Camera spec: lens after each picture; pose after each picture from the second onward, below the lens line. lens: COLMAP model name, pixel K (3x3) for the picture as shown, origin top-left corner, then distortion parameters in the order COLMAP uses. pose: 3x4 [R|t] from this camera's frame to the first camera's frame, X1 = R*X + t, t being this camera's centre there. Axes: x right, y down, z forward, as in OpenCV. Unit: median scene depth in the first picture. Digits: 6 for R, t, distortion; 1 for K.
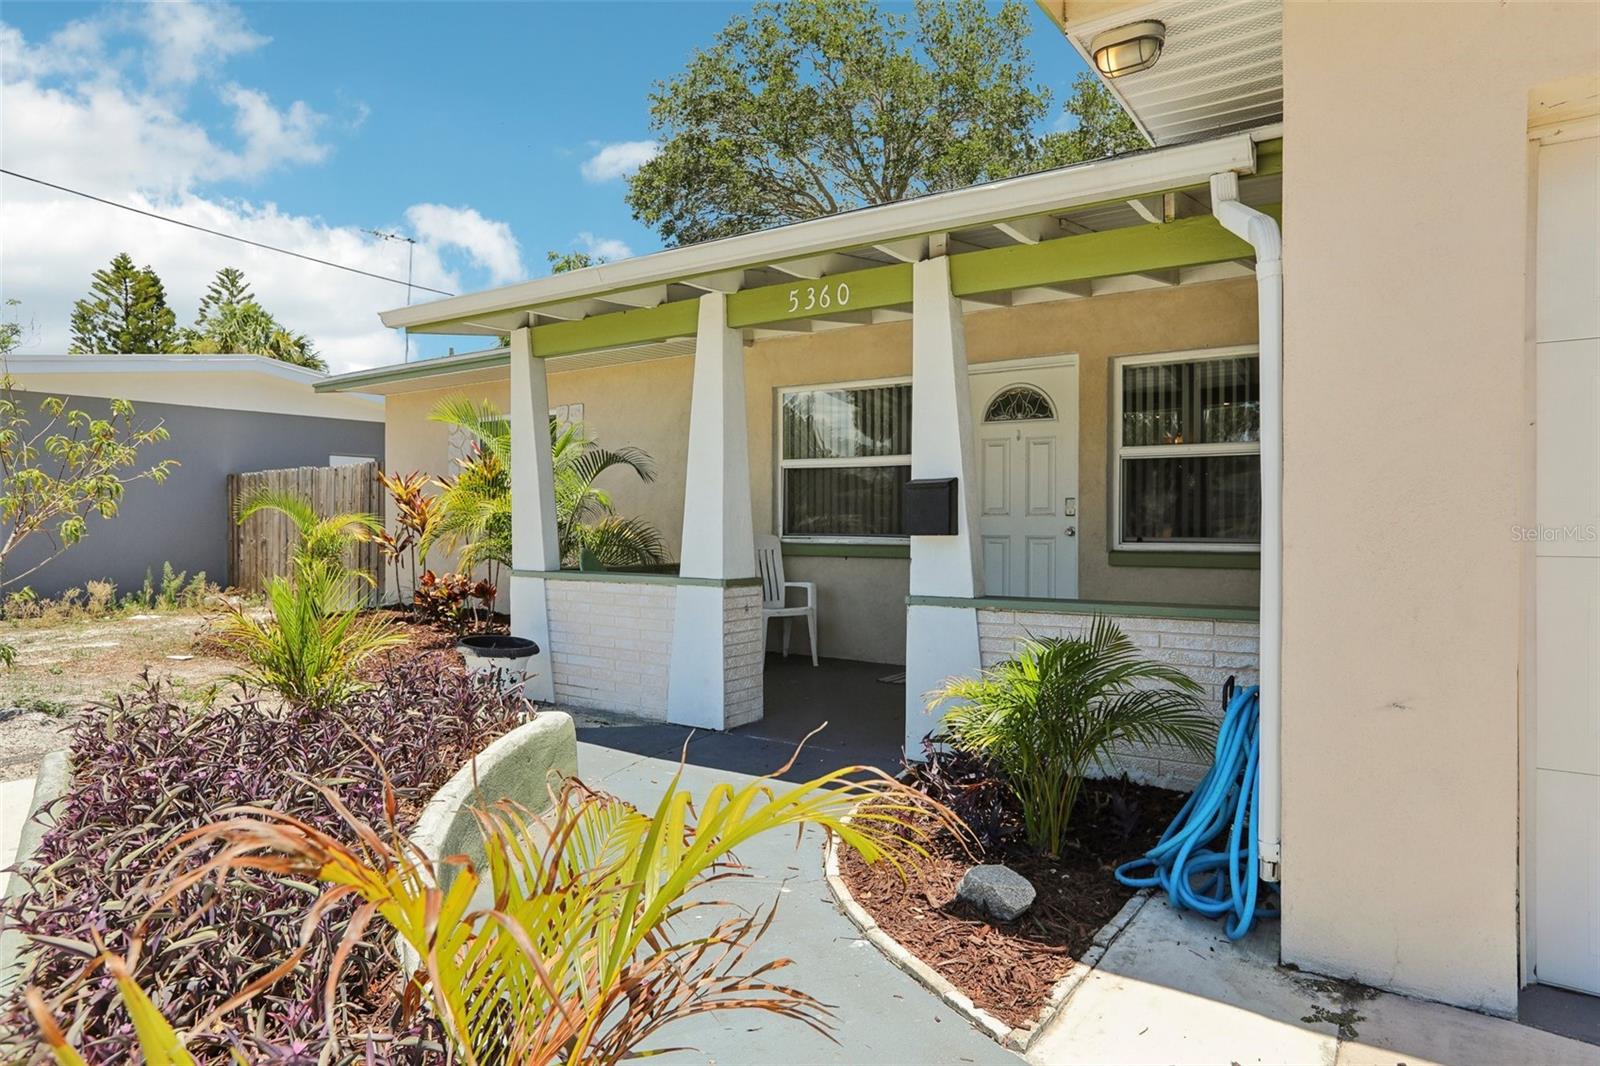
lens RADIAL K [[954.7, 0, 828.5], [0, 954.7, 532.7], [0, 0, 1]] dist [-0.001619, 0.000309]
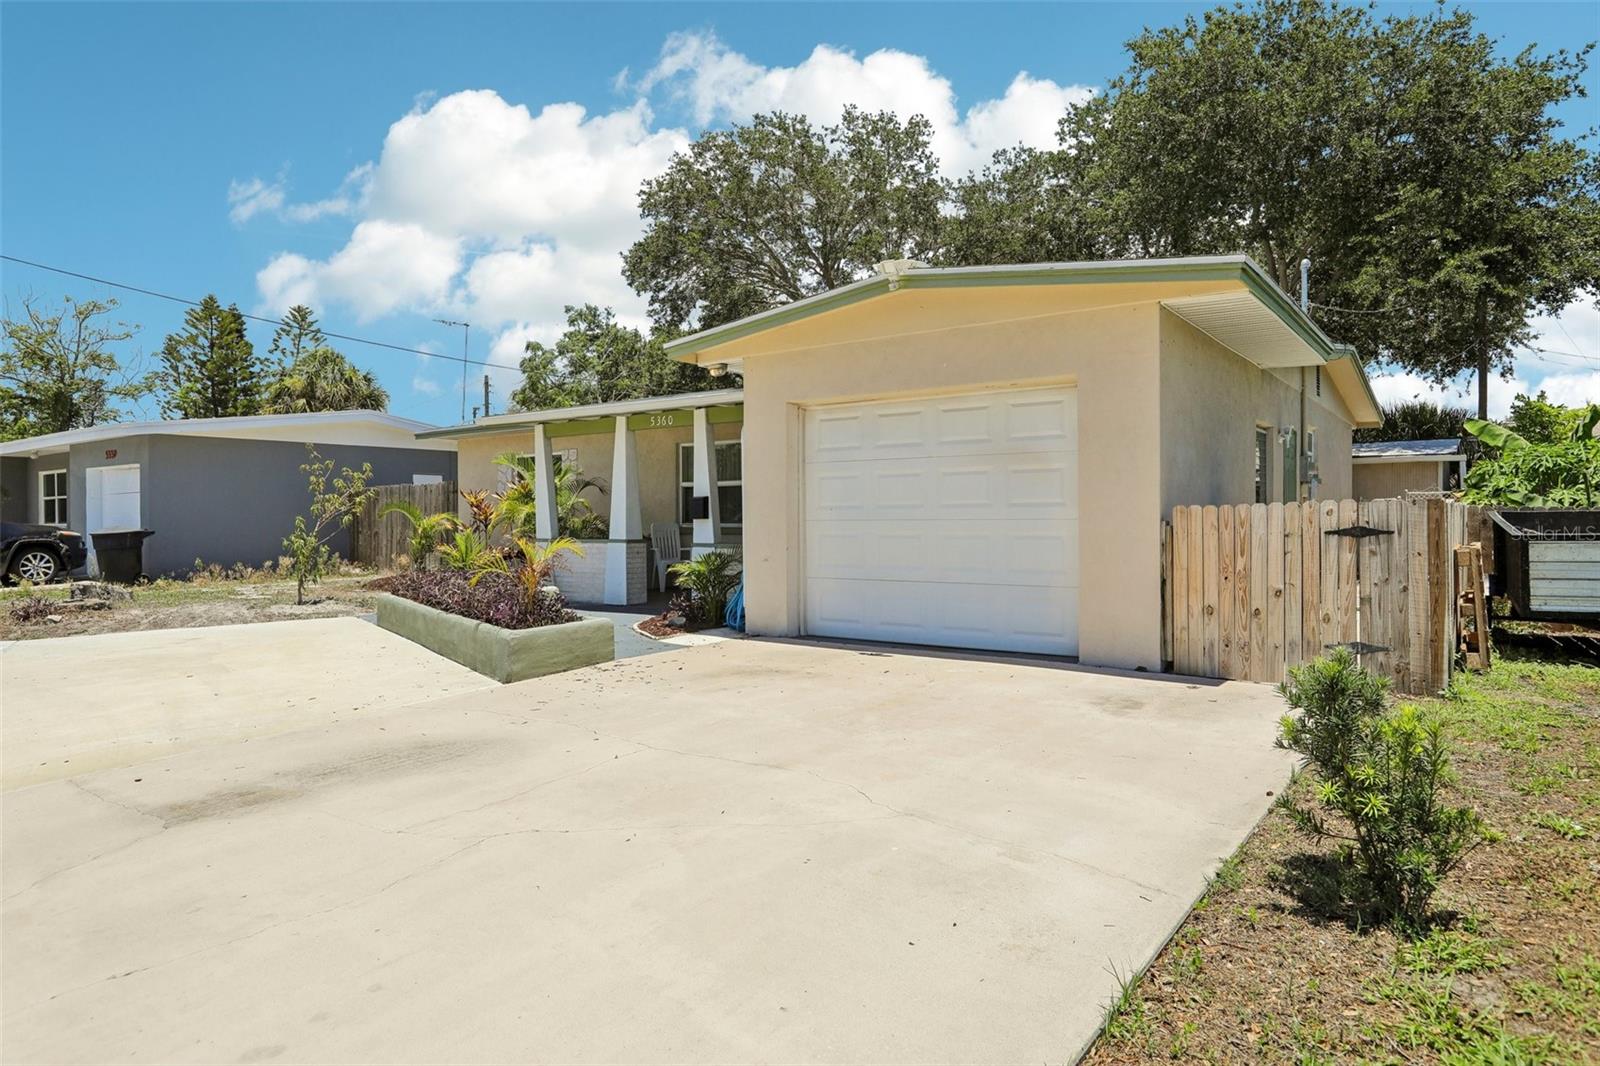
lens RADIAL K [[951.2, 0, 800.0], [0, 951.2, 533.0], [0, 0, 1]] dist [0.002010, 0.000131]
pose [[0.998682, -0.002961, -0.051234, 0.197726], [0.002926, 0.999995, -0.000758, 0.016486], [0.051236, 0.000608, 0.998686, -0.589151]]
